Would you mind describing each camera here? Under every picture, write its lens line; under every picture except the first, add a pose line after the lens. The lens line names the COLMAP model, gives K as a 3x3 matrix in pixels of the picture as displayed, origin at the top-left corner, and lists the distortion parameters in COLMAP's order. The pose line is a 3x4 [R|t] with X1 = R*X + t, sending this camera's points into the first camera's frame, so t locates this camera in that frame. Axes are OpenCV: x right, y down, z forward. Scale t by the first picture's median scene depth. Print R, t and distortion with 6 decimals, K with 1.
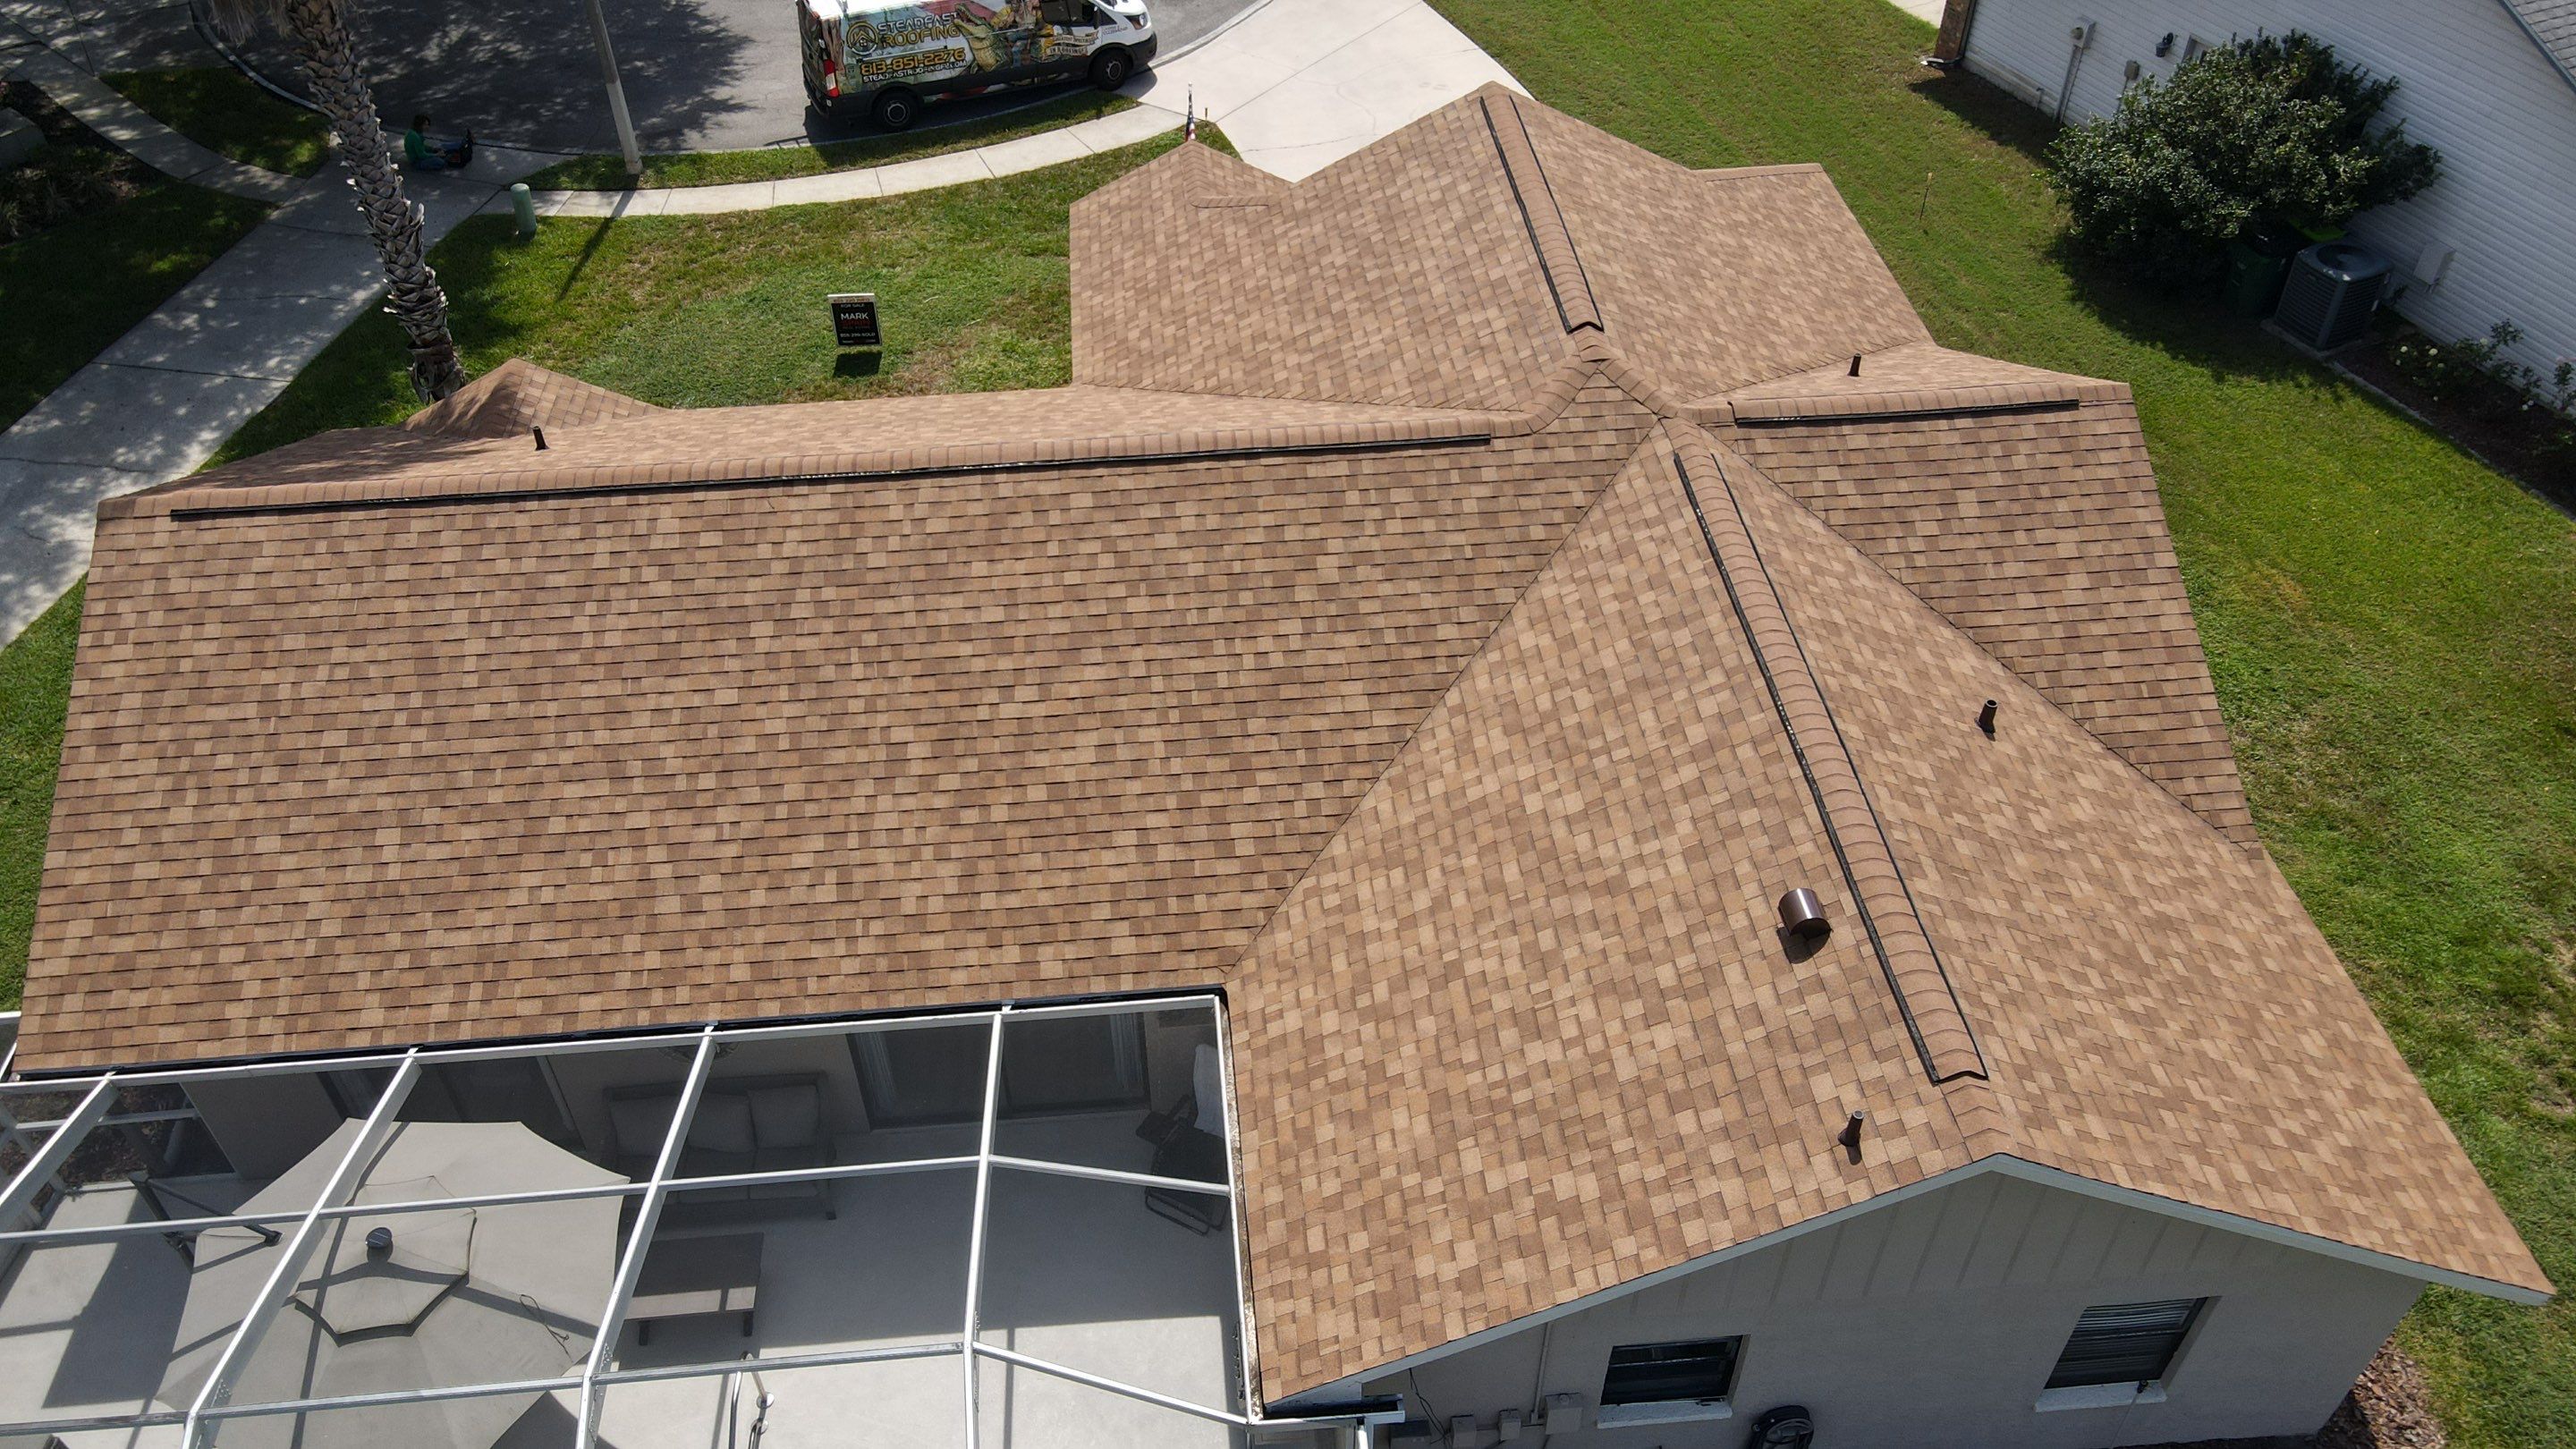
lens RADIAL K [[1907.9, 0, 1249.0], [0, 1907.9, 722.4], [0, 0, 1]] dist [-0.021327, 0.071251]
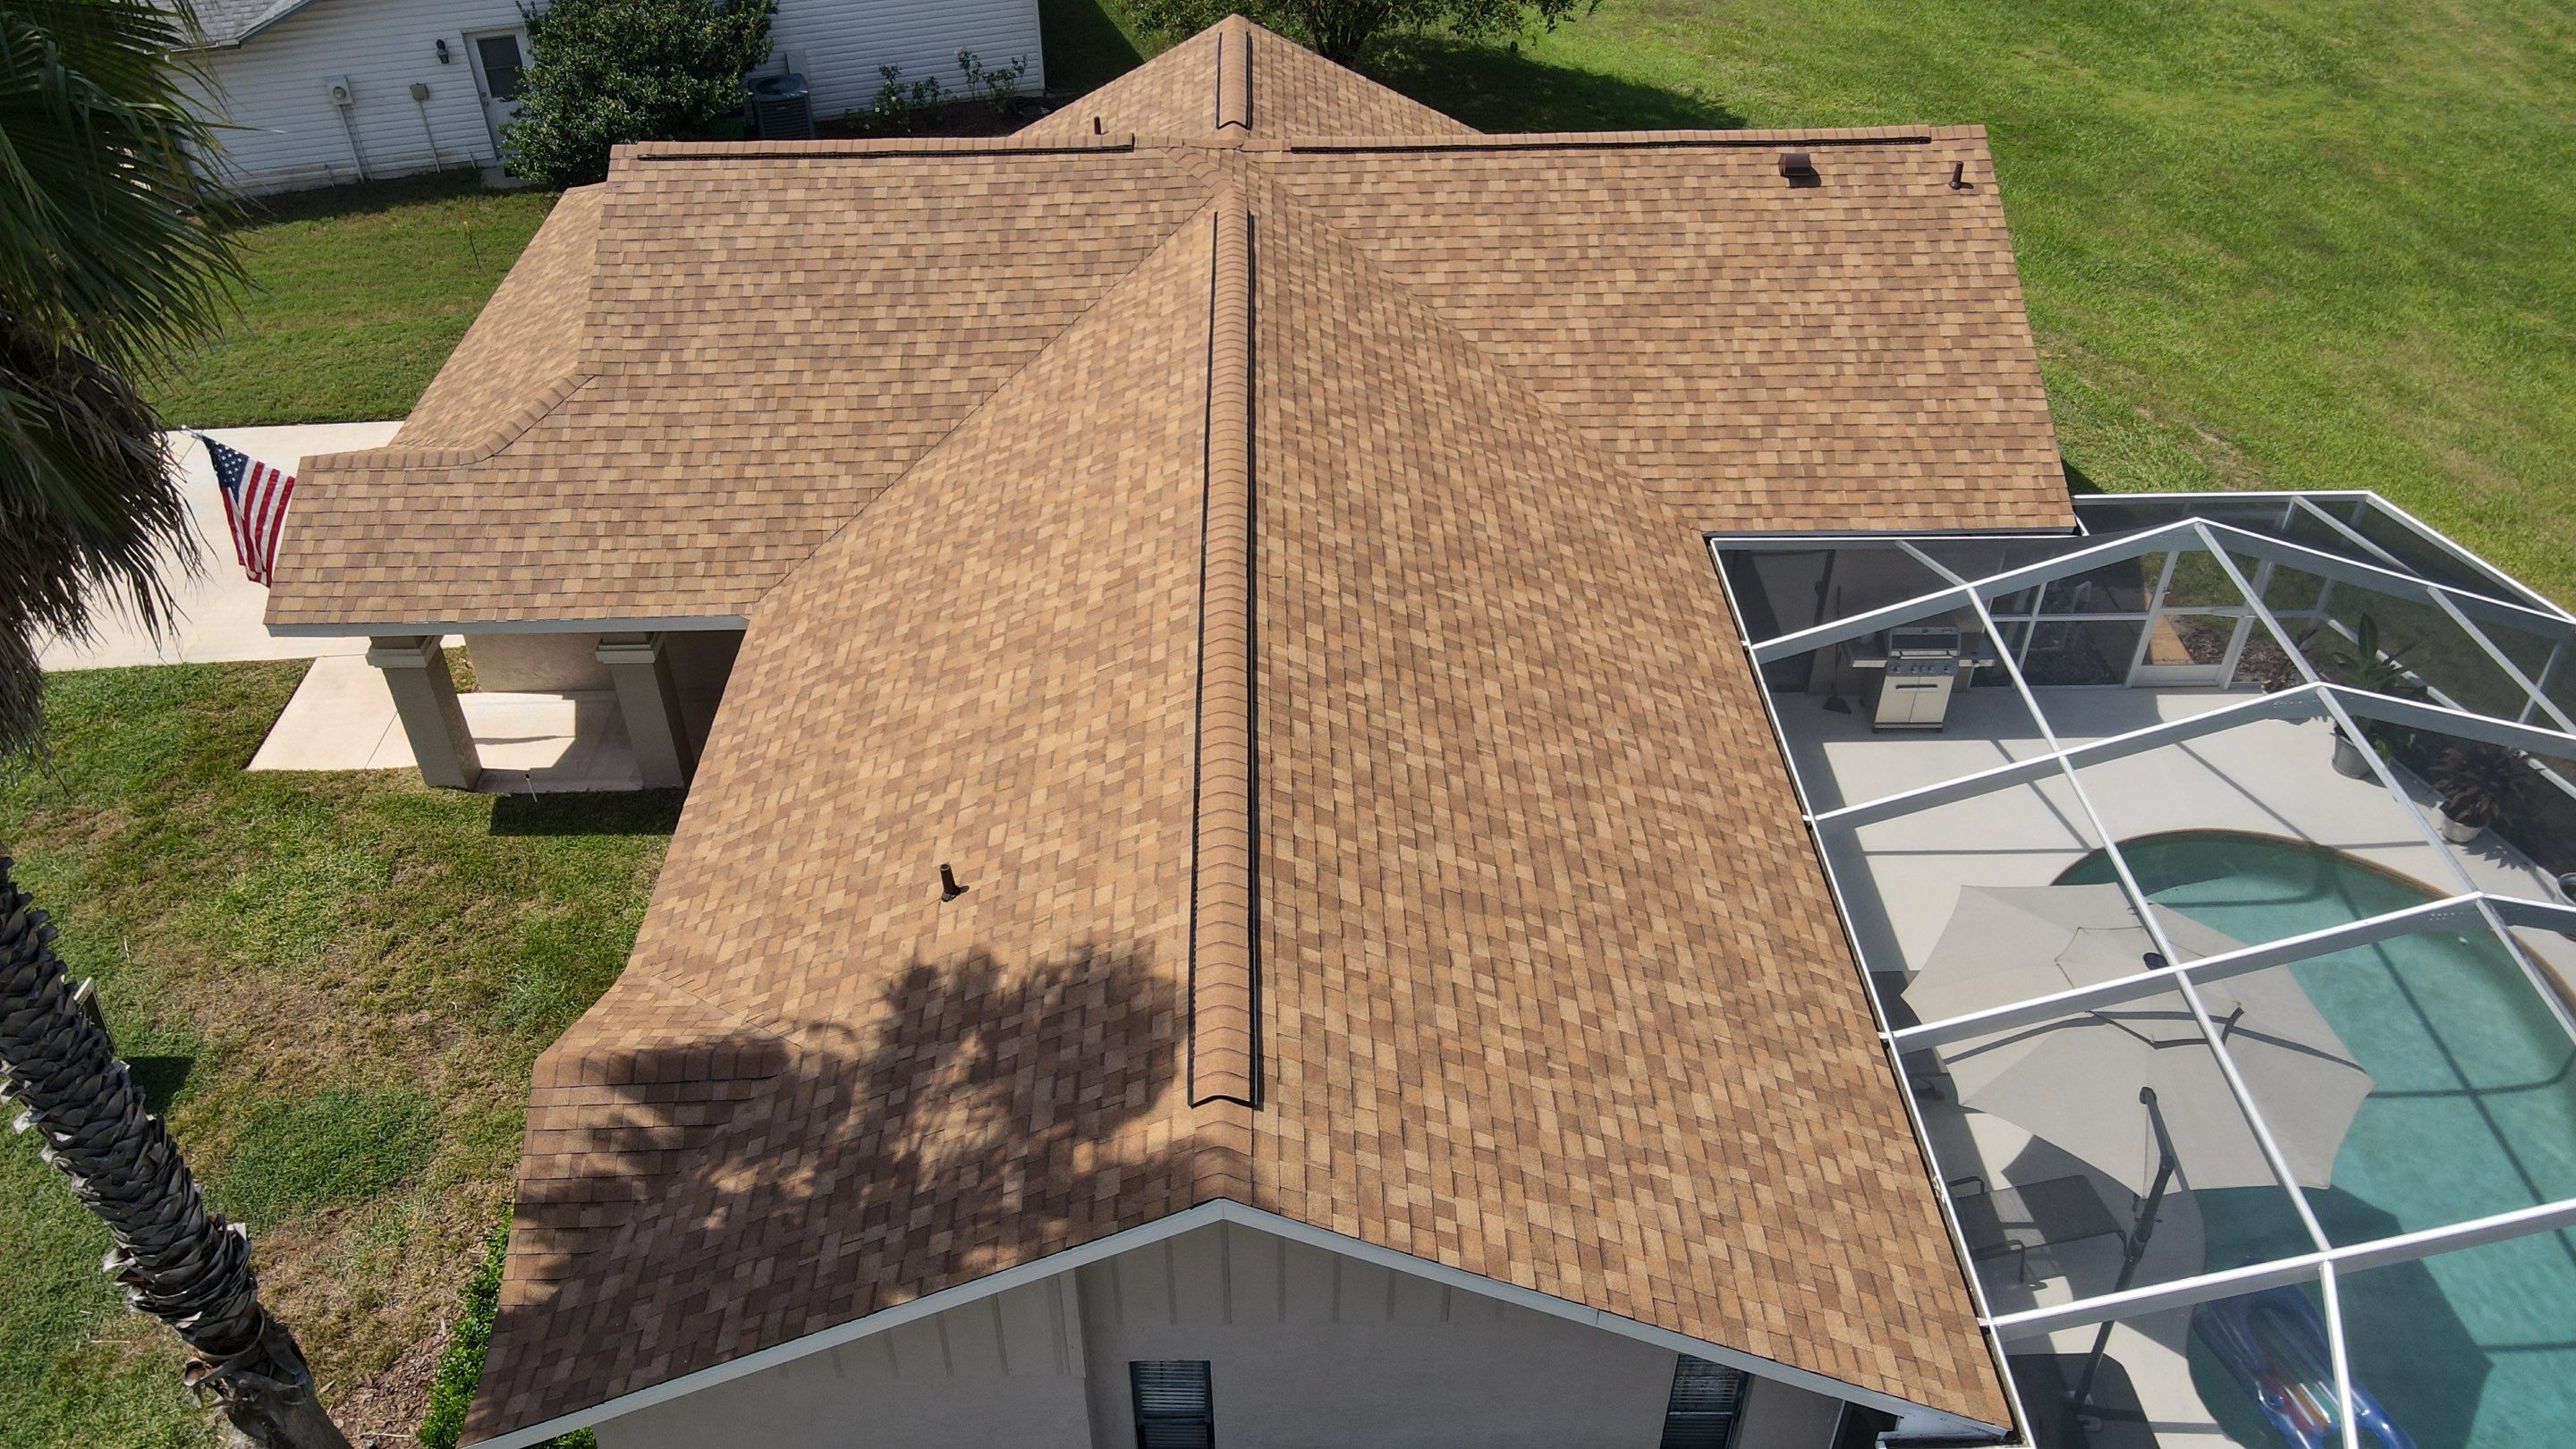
lens RADIAL K [[1907.9, 0, 1266.1], [0, 1907.9, 717.0], [0, 0, 1]] dist [-0.021327, 0.071251]
pose [[0.067971, -0.600486, 0.796741, -1.005449], [0.684858, 0.608801, 0.400414, -0.437447], [-0.725500, 0.518438, 0.452628, 0.684376]]
